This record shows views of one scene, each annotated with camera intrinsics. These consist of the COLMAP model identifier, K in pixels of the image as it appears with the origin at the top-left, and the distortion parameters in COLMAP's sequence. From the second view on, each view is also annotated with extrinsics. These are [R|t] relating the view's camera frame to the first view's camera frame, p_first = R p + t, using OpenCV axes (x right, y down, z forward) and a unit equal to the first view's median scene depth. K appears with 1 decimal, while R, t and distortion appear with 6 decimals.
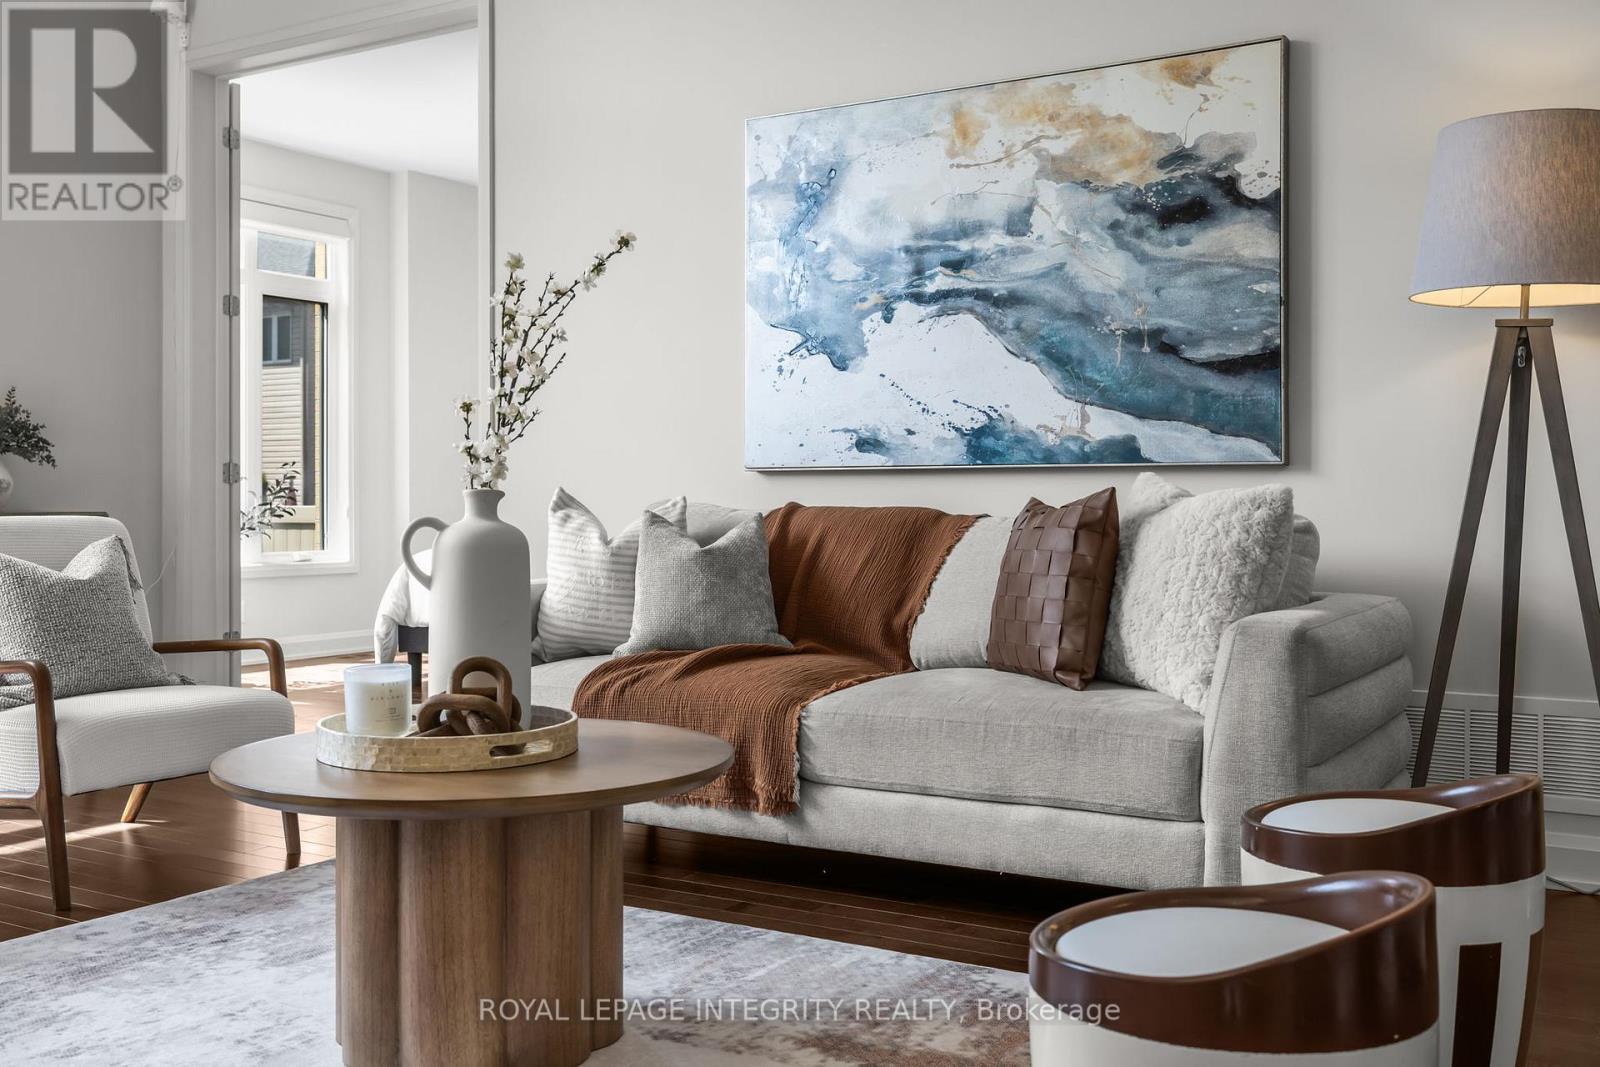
lens RADIAL K [[1554.9, 0, 802.1], [0, 1554.9, 532.7], [0, 0, 1]] dist [-0.013476, 0.000000]
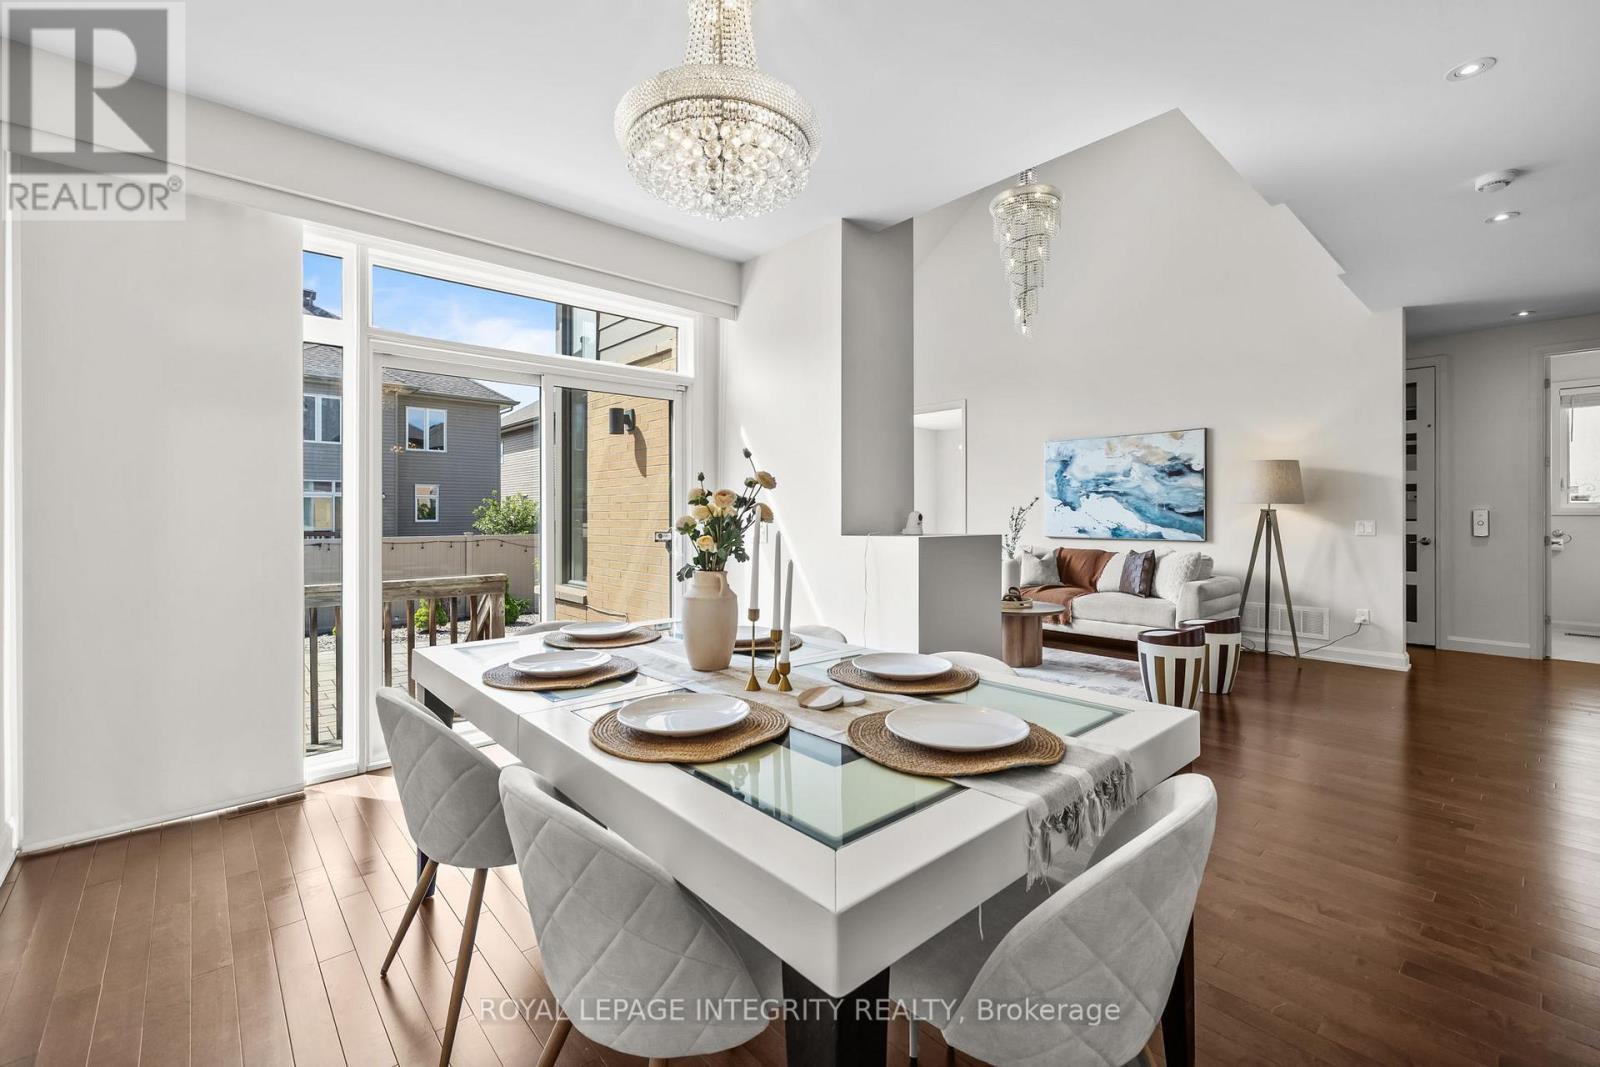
lens RADIAL K [[675.6, 0, 793.6], [0, 675.6, 516.9], [0, 0, 1]] dist [0.001973, 0.000048]
pose [[0.953788, 0.000999, -0.300479, -0.146512], [-0.005833, 0.999868, -0.015191, -0.070002], [0.300424, 0.016242, 0.953667, -0.847597]]
